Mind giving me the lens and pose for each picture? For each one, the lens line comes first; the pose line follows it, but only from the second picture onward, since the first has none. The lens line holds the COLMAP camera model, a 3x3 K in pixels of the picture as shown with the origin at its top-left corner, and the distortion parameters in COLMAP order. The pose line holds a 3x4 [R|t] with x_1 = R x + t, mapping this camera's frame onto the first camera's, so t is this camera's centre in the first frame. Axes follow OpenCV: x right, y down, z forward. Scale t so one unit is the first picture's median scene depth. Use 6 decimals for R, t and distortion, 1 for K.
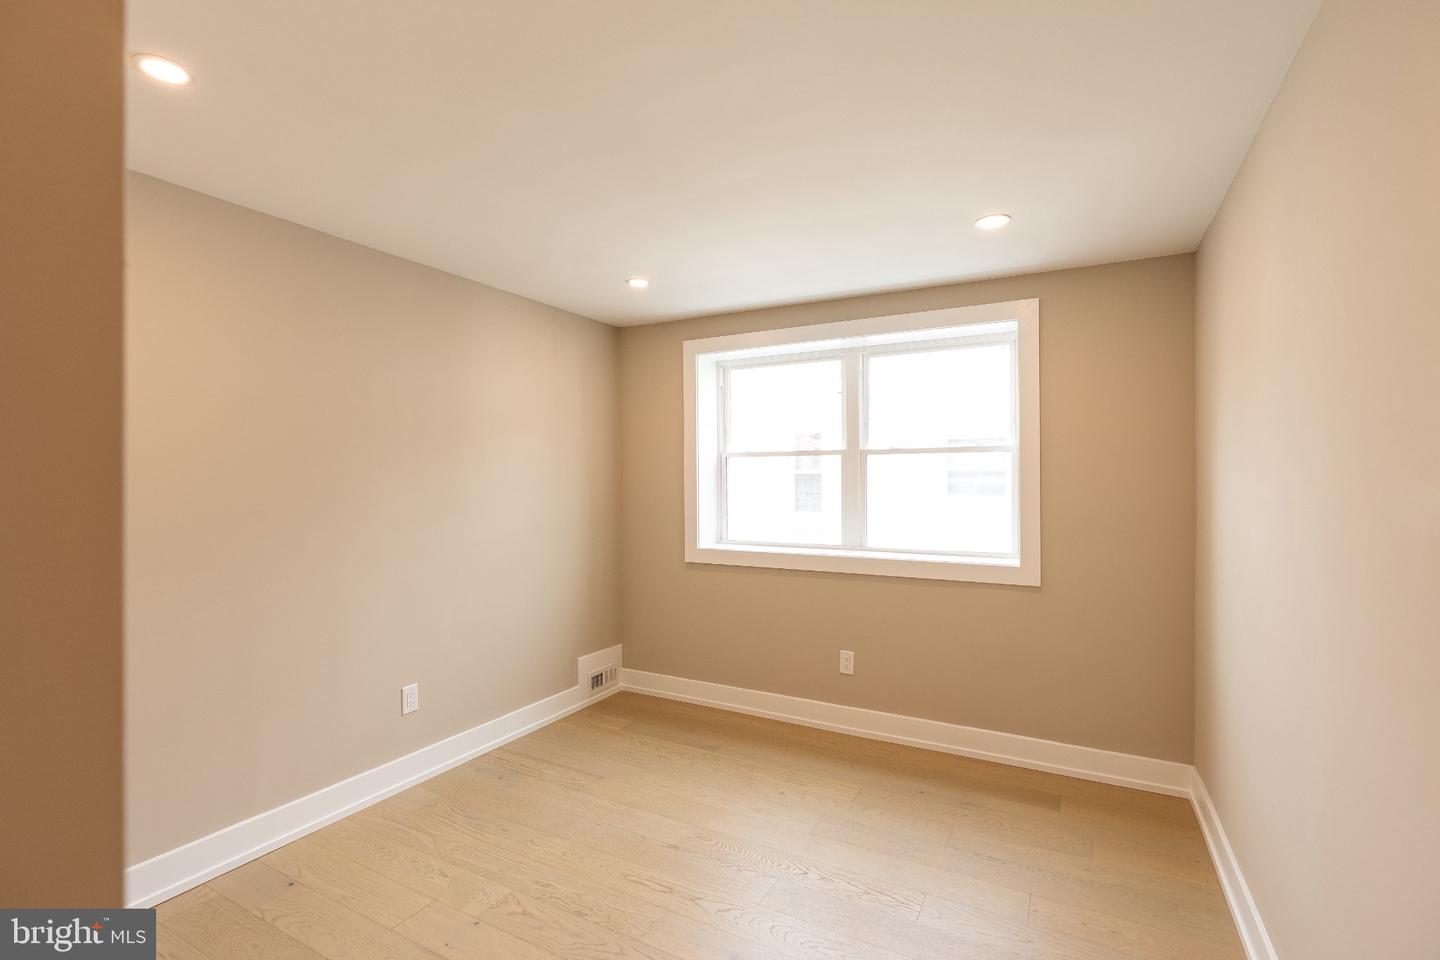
lens RADIAL K [[657.7, 0, 720.4], [0, 657.7, 480.6], [0, 0, 1]] dist [-0.001991, 0.003552]
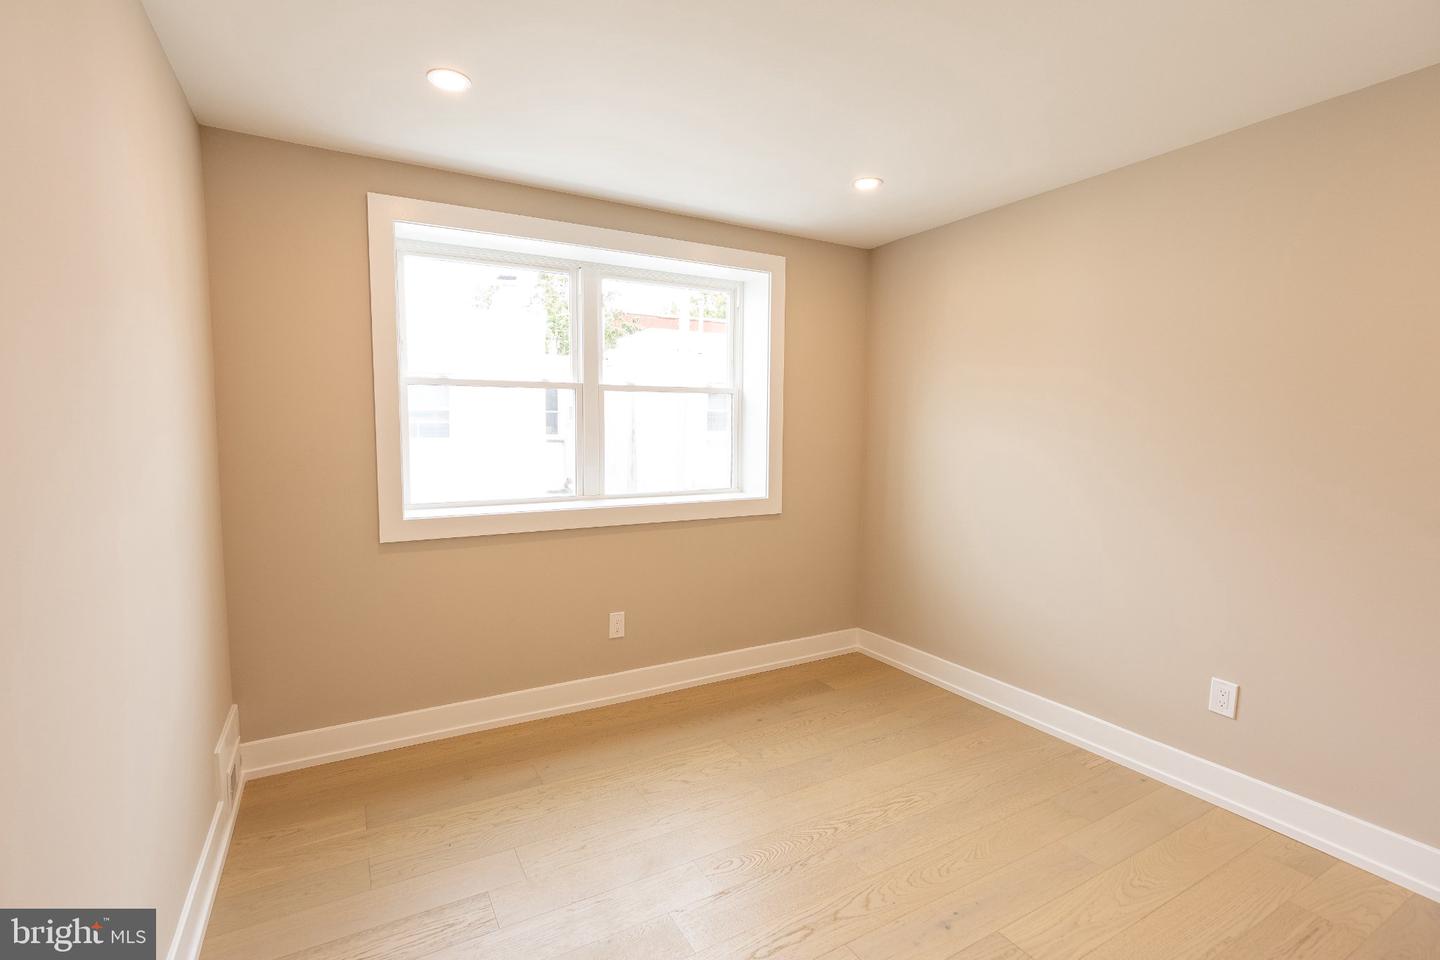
lens RADIAL K [[657.7, 0, 718.3], [0, 657.7, 479.8], [0, 0, 1]] dist [-0.001991, 0.003552]
pose [[0.529811, -0.065963, 0.845547, -0.469860], [-0.004226, 0.996753, 0.080406, 0.008701], [-0.848105, -0.046173, 0.527812, 0.419927]]
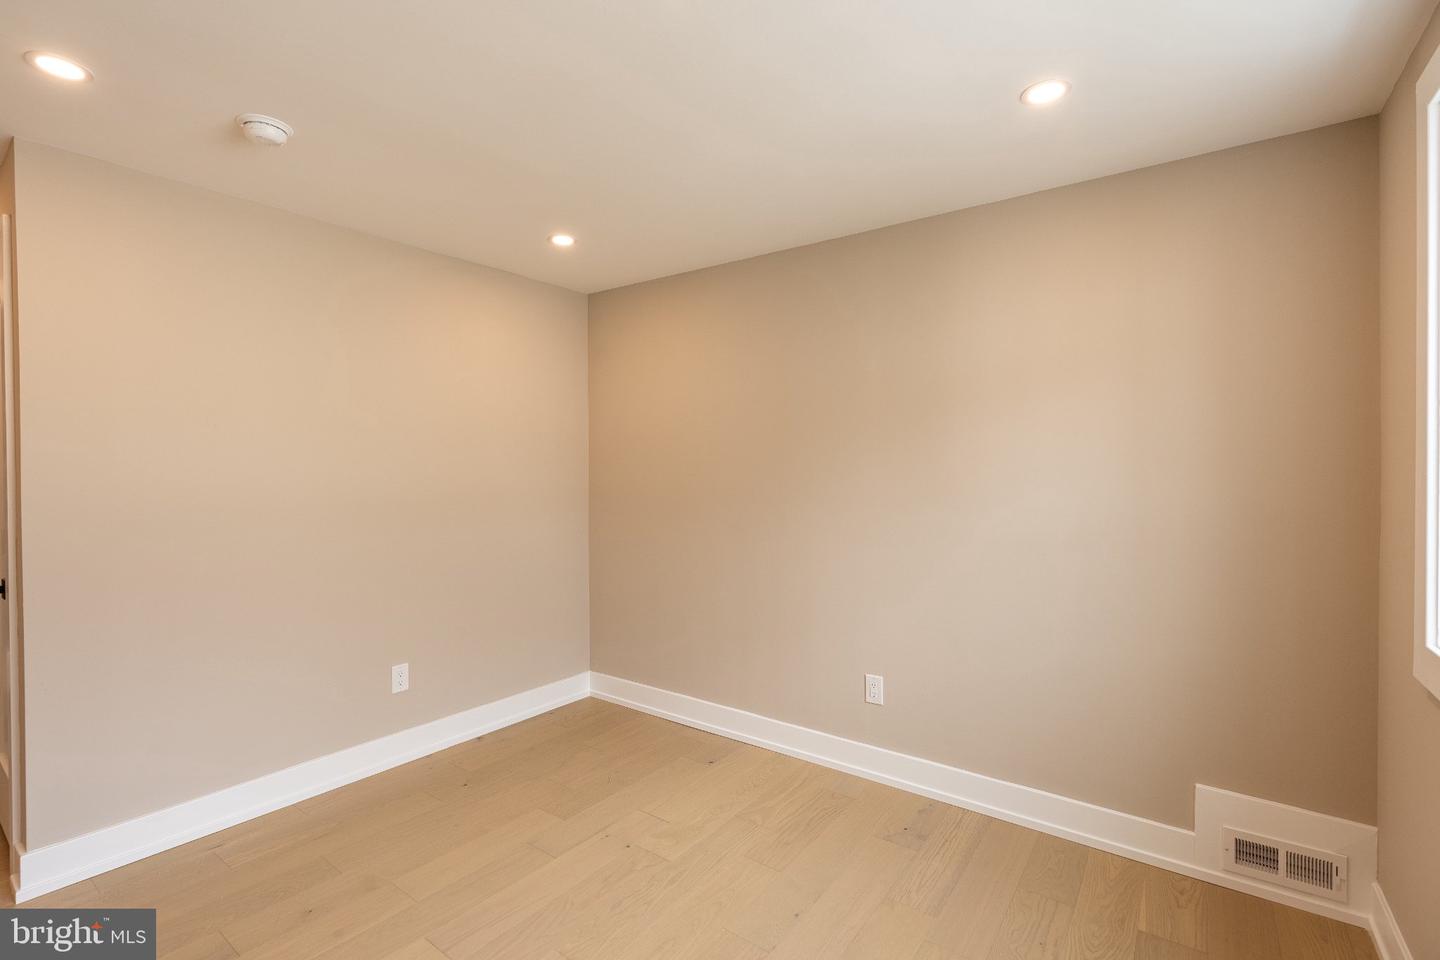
lens RADIAL K [[657.7, 0, 724.2], [0, 657.7, 468.9], [0, 0, 1]] dist [-0.001991, 0.003552]
pose [[-0.164960, -0.001523, -0.986299, 0.420994], [0.015190, 0.999876, -0.004084, 0.005026], [0.986183, -0.015656, -0.164917, 0.763164]]
